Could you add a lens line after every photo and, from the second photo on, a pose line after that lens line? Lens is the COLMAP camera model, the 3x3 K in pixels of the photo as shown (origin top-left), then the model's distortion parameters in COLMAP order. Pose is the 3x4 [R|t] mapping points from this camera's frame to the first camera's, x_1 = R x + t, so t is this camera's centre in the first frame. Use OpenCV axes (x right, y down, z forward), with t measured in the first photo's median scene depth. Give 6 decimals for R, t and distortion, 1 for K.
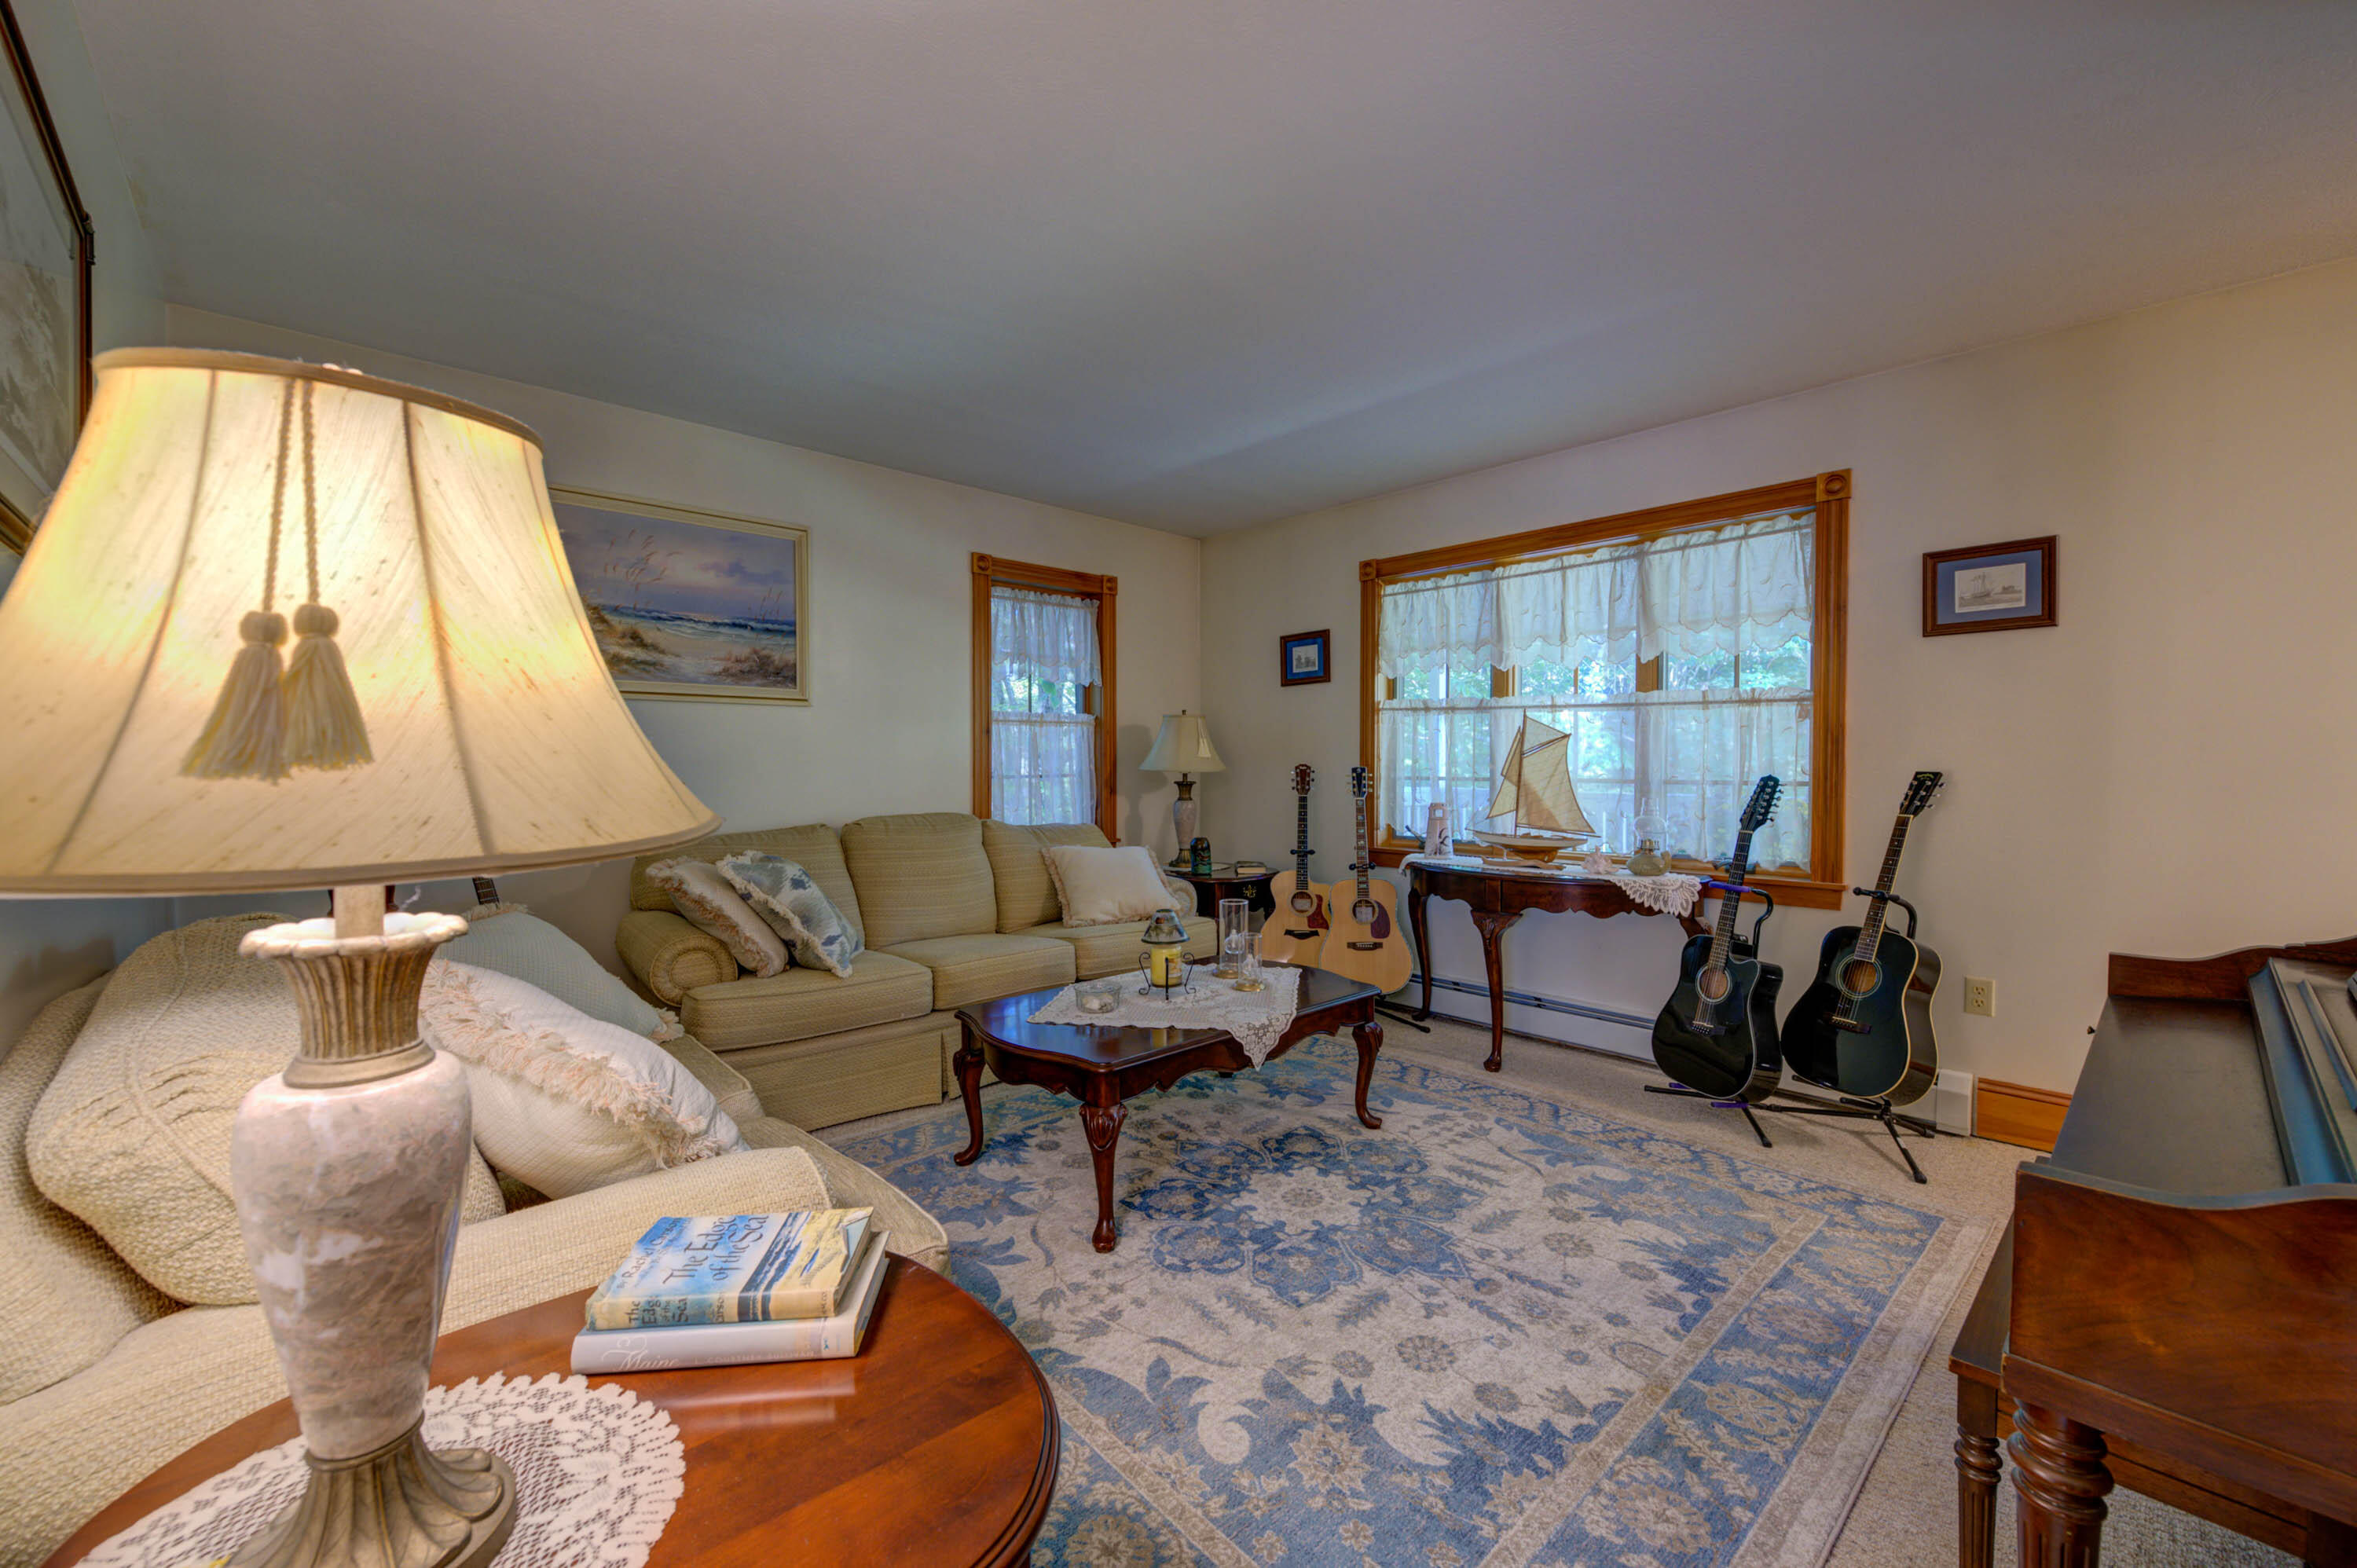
lens RADIAL K [[934.5, 0, 1181.4], [0, 934.5, 774.9], [0, 0, 1]] dist [0.002591, -0.002943]
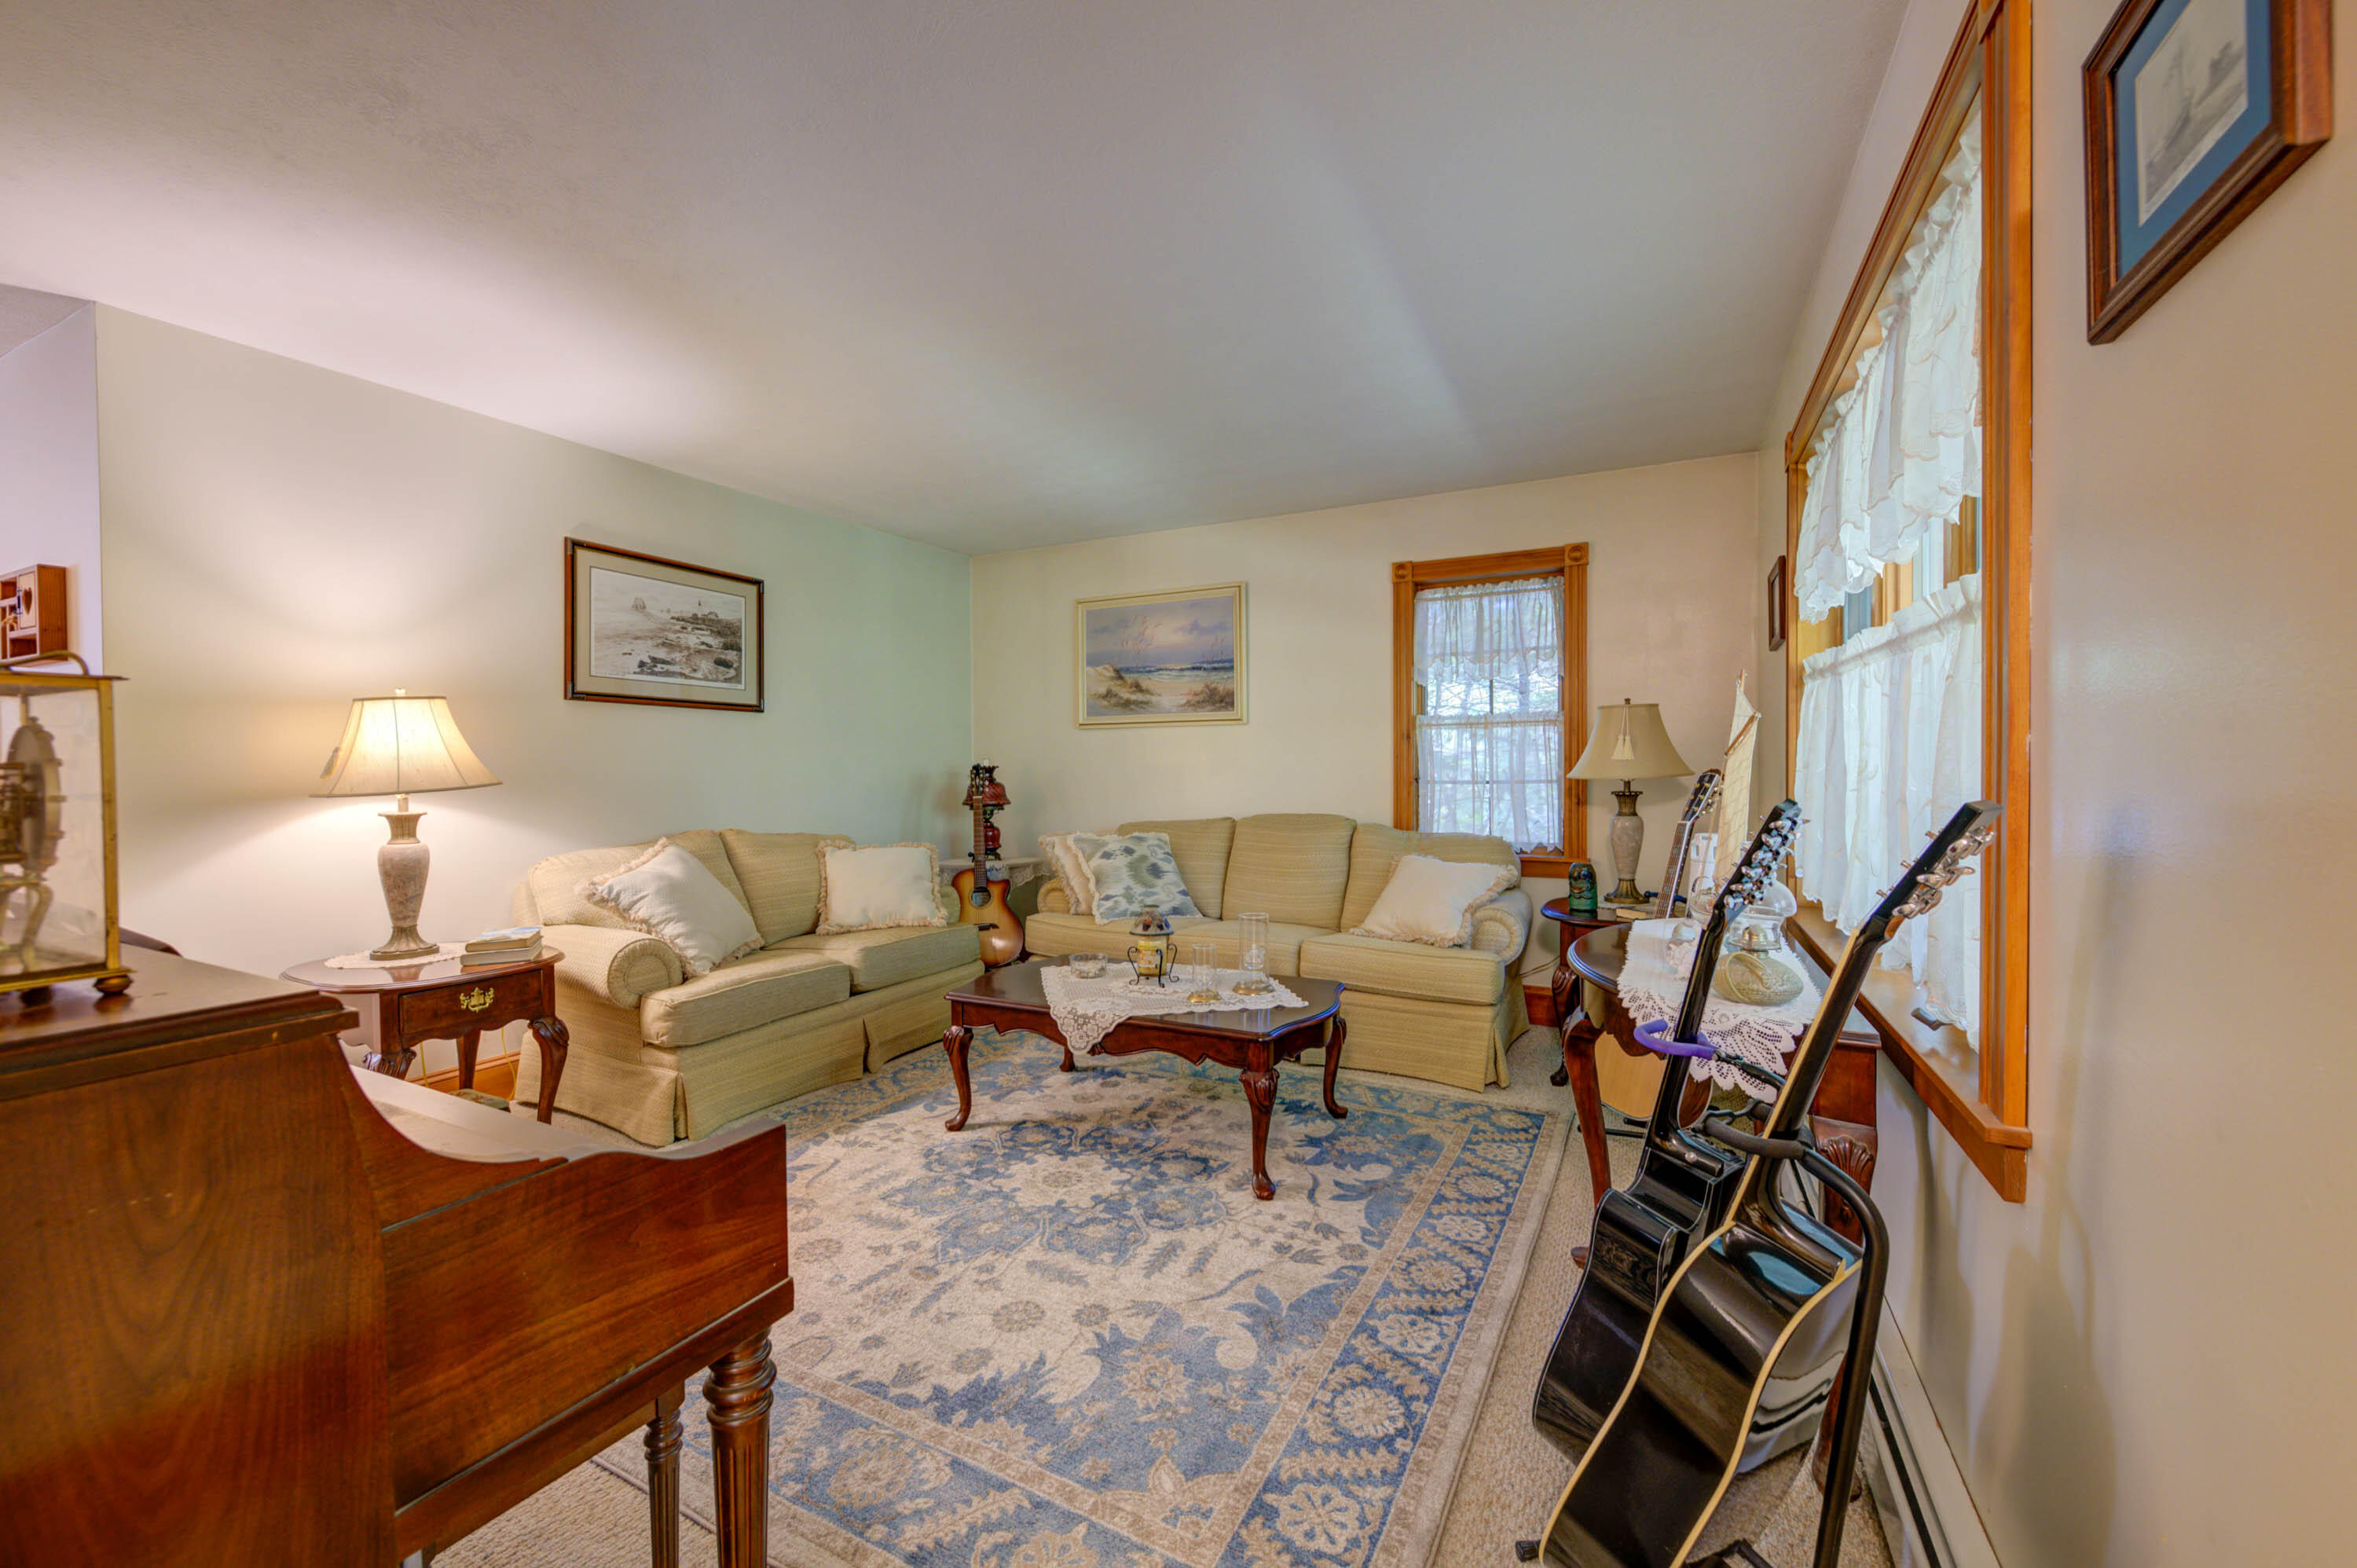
lens RADIAL K [[934.5, 0, 1175.8], [0, 934.5, 776.9], [0, 0, 1]] dist [0.002591, -0.002943]
pose [[0.336367, 0.006884, -0.941706, 1.067255], [-0.007032, 0.999964, 0.004798, -0.011057], [0.941705, 0.005008, 0.336403, 0.692509]]
